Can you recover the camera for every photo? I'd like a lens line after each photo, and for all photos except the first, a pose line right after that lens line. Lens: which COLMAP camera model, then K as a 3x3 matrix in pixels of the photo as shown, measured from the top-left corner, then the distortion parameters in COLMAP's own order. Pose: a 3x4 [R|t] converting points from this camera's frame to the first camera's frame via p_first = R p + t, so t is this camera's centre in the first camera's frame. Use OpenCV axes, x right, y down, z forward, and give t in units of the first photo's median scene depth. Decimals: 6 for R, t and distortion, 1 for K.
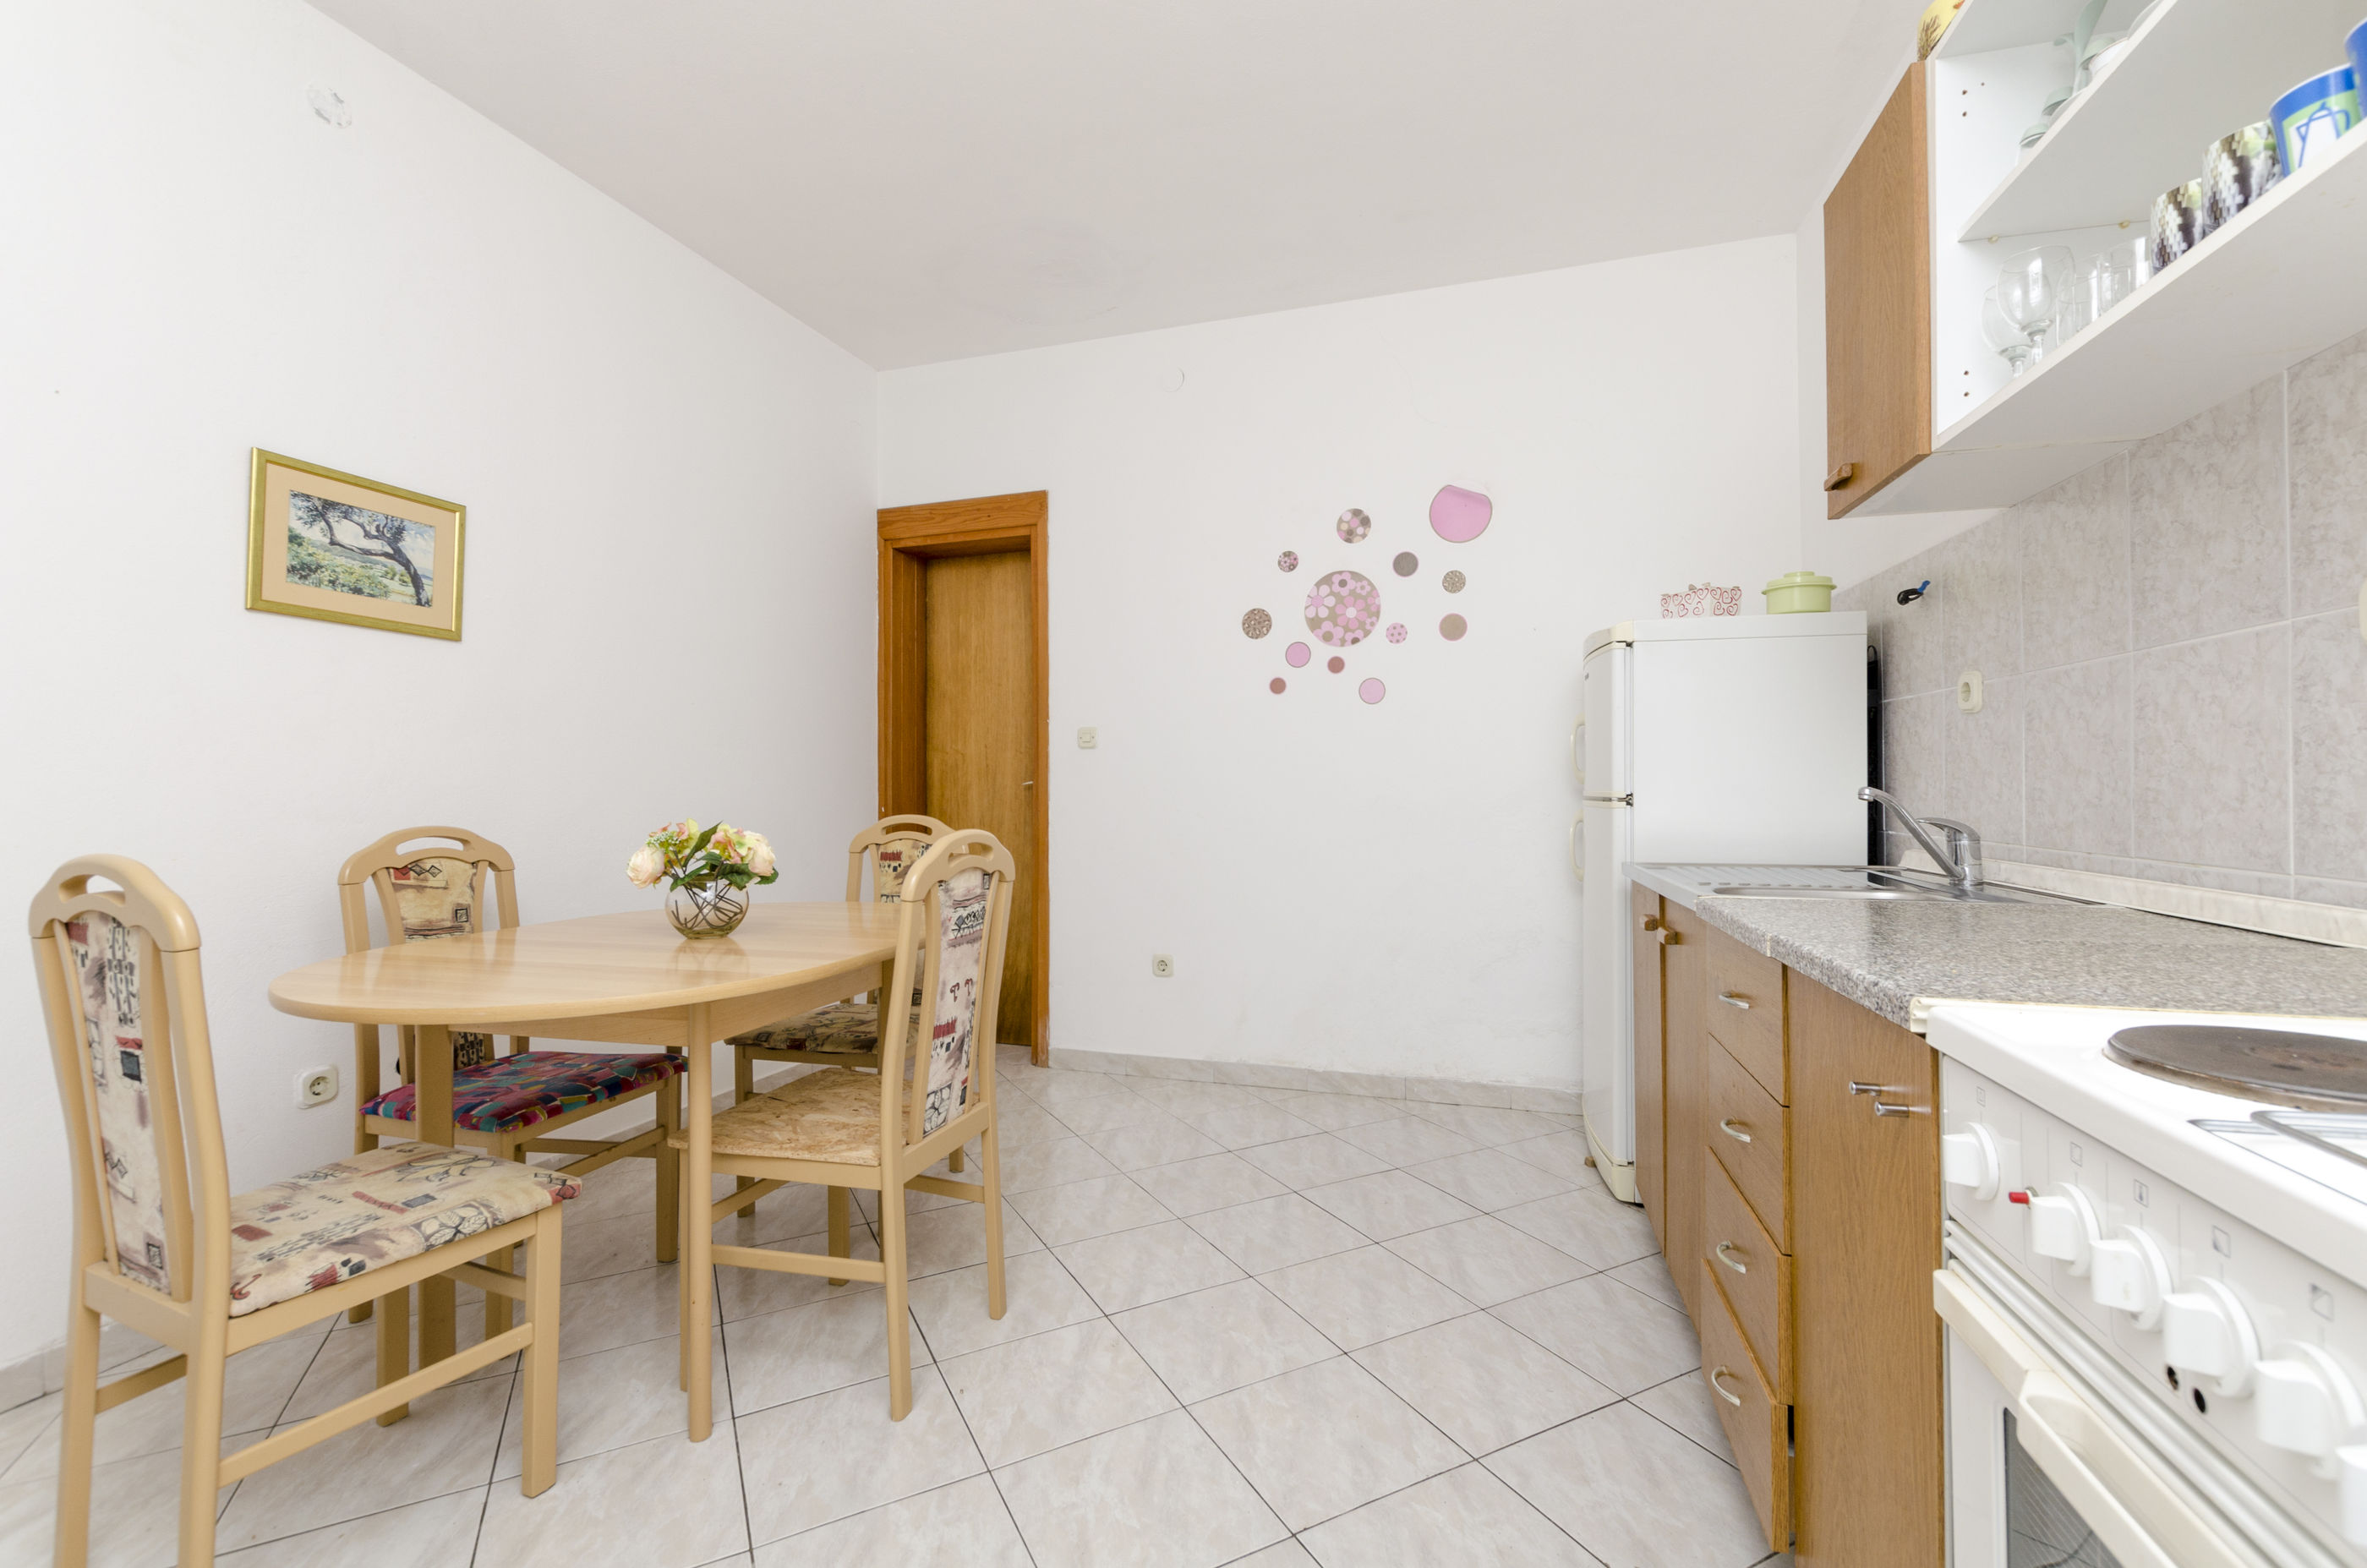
lens RADIAL K [[1022.9, 0, 1194.1], [0, 1022.9, 774.0], [0, 0, 1]] dist [0.013657, -0.005738]
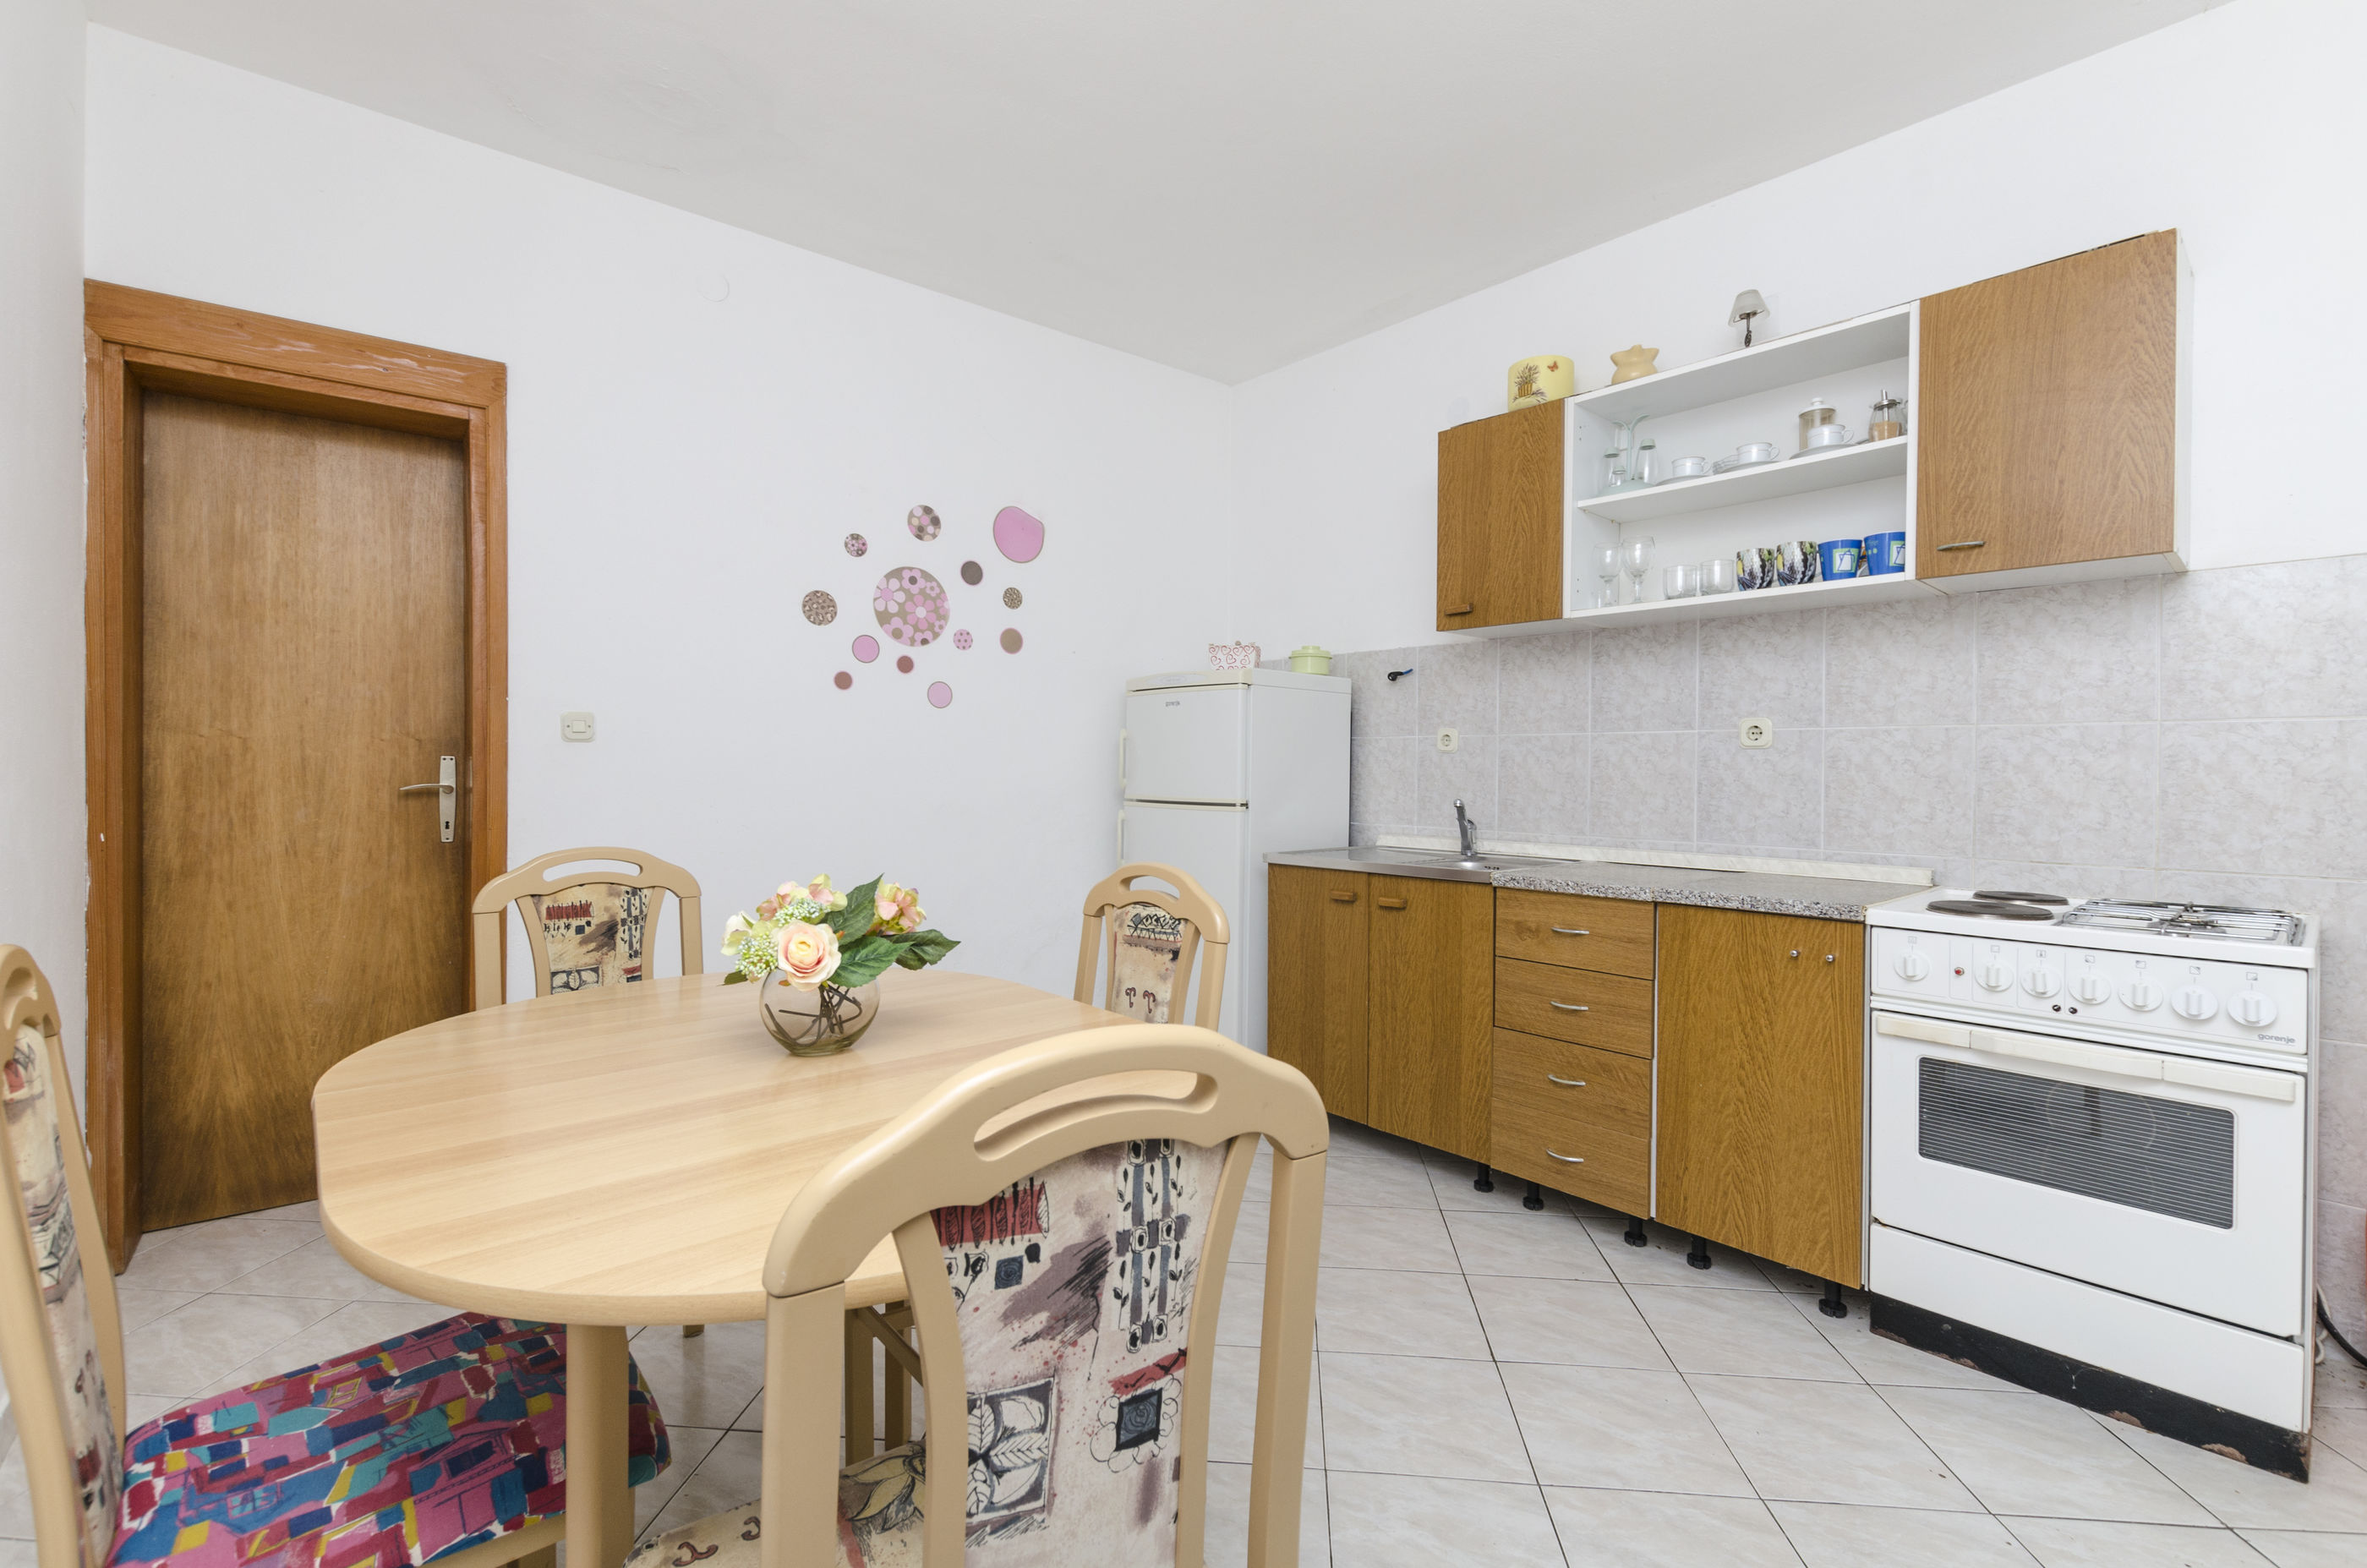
lens RADIAL K [[1022.9, 0, 1197.7], [0, 1022.9, 774.4], [0, 0, 1]] dist [0.013657, -0.005738]
pose [[0.543196, 0.003138, 0.839600, -0.937103], [-0.020168, 0.999753, 0.009311, -0.033058], [-0.839364, -0.021991, 0.543125, 0.449493]]
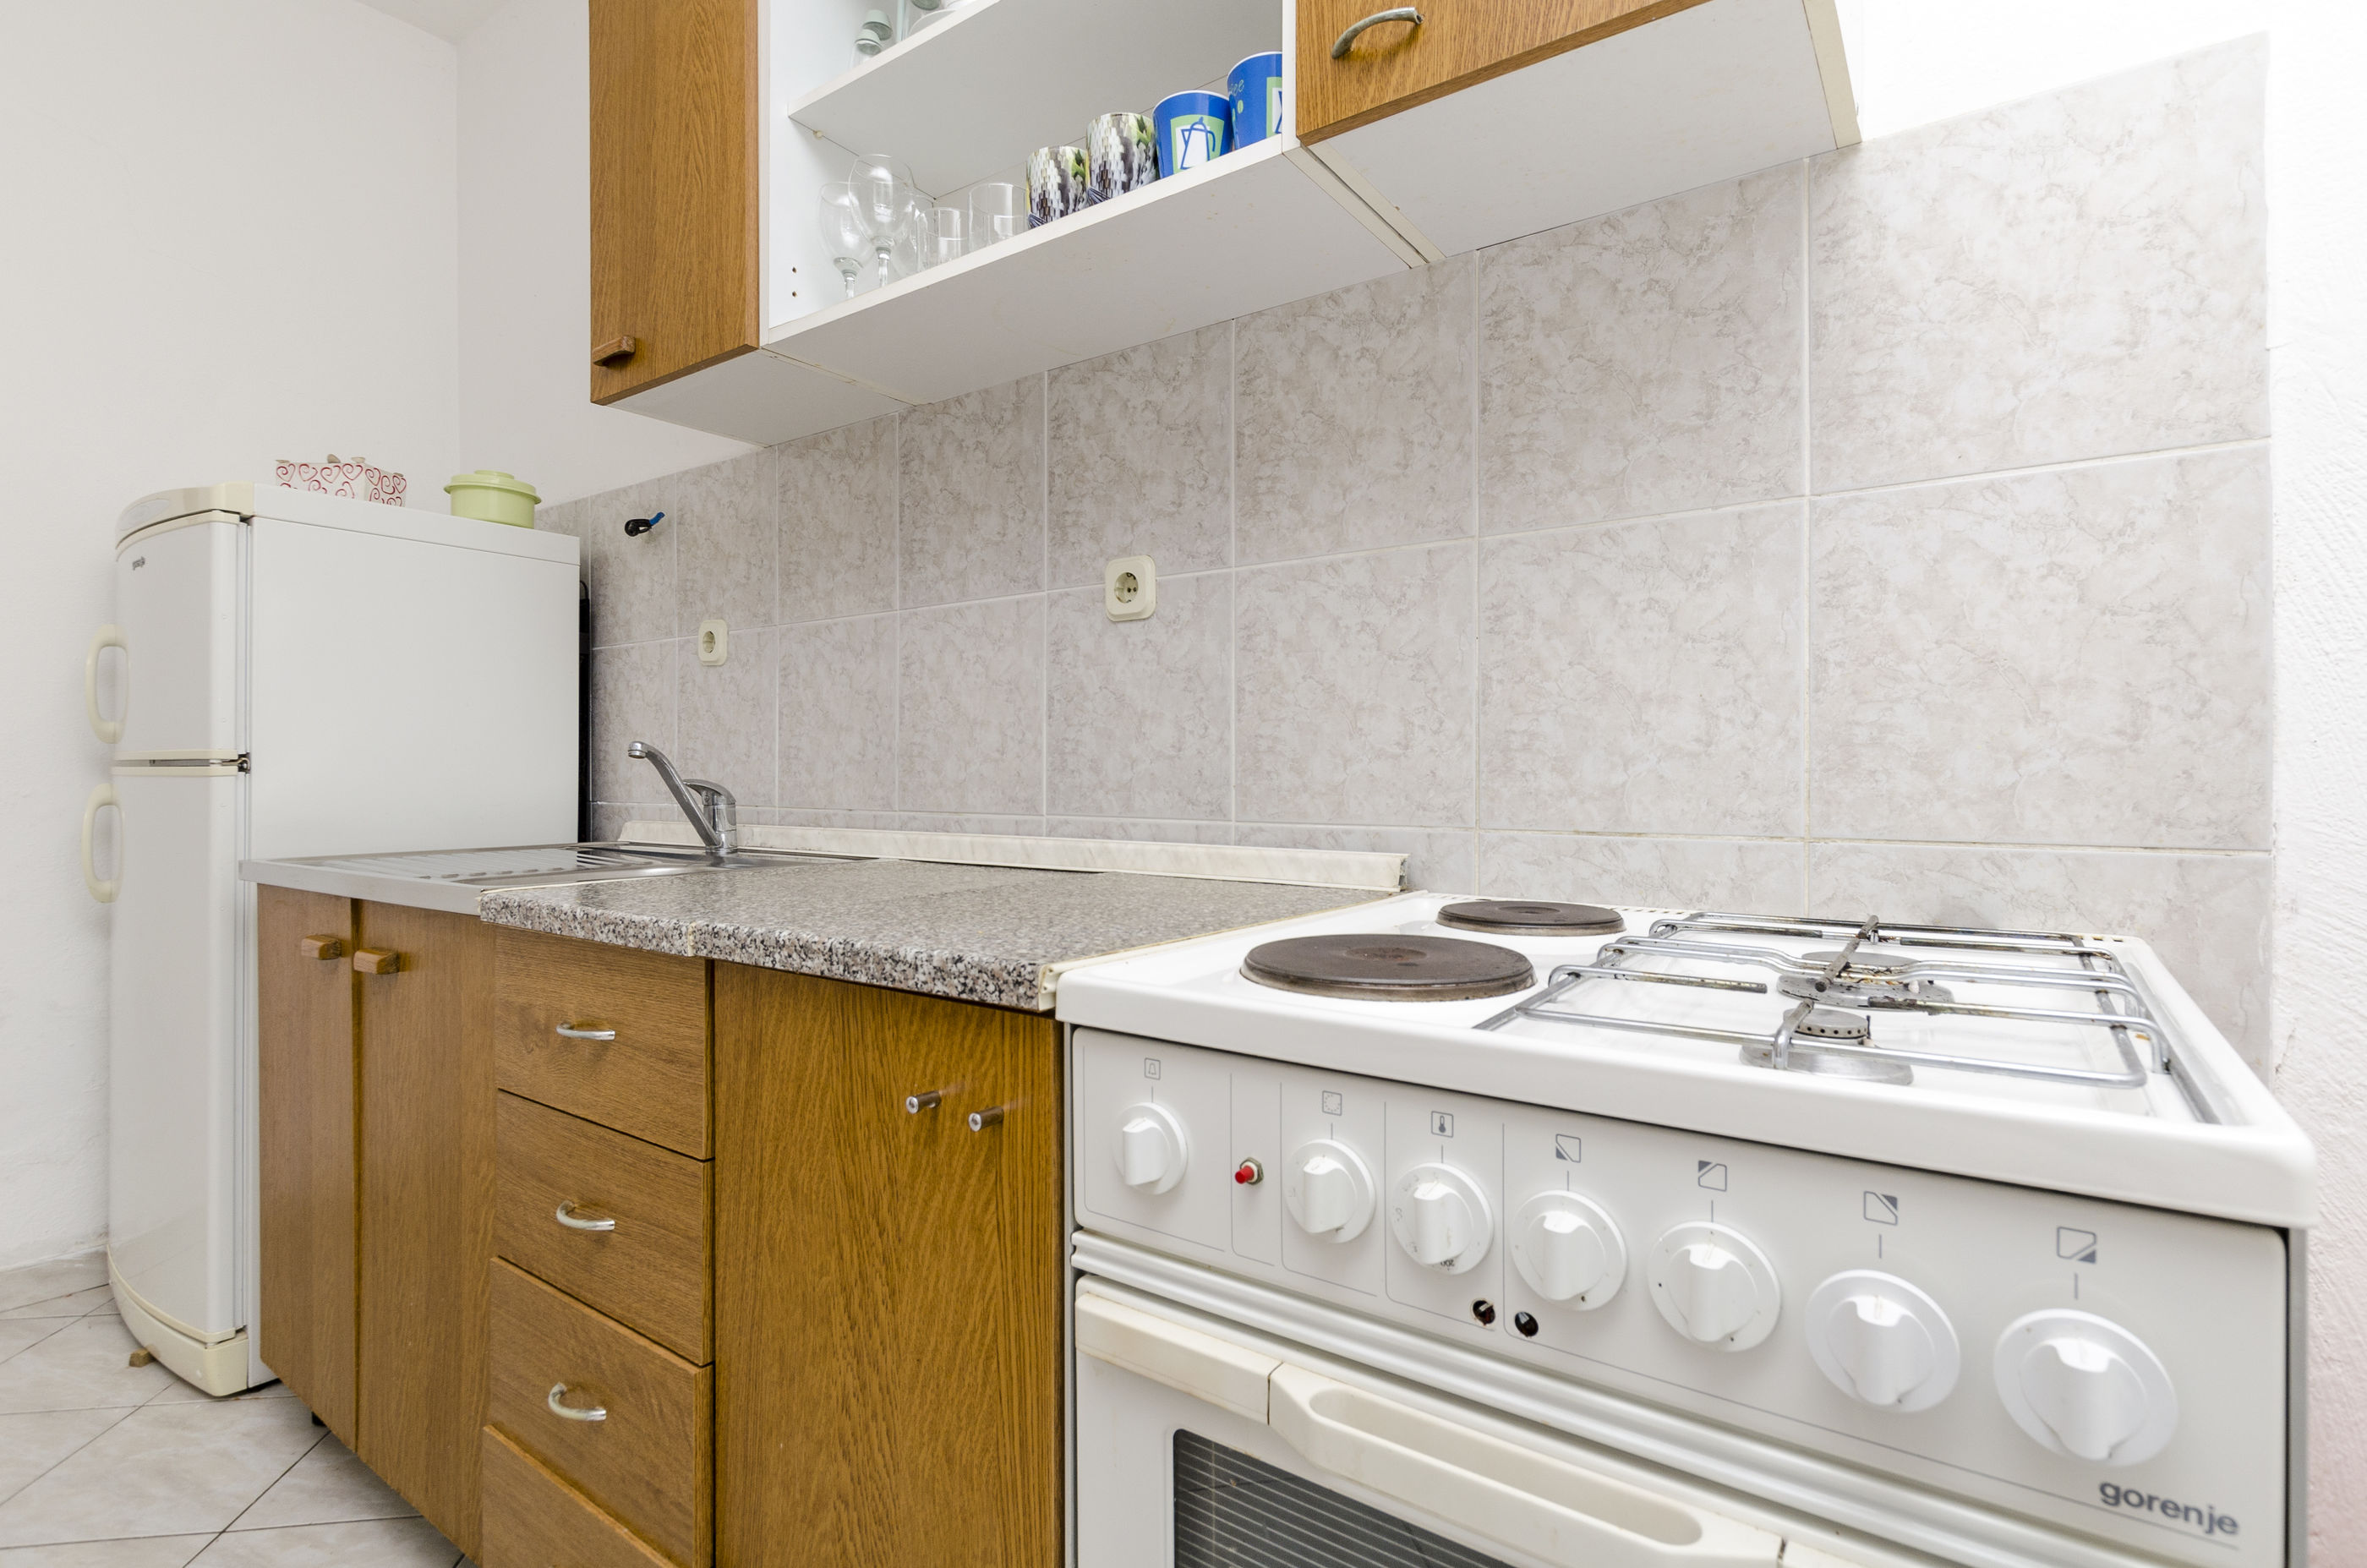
lens RADIAL K [[1123.0, 0, 1187.1], [0, 1123.0, 773.2], [0, 0, 1]] dist [0.002179, -0.001303]
pose [[0.355429, 0.002018, 0.934701, -0.027689], [-0.012143, 0.999923, 0.002458, 0.030020], [-0.934624, -0.012223, 0.355427, 0.266059]]
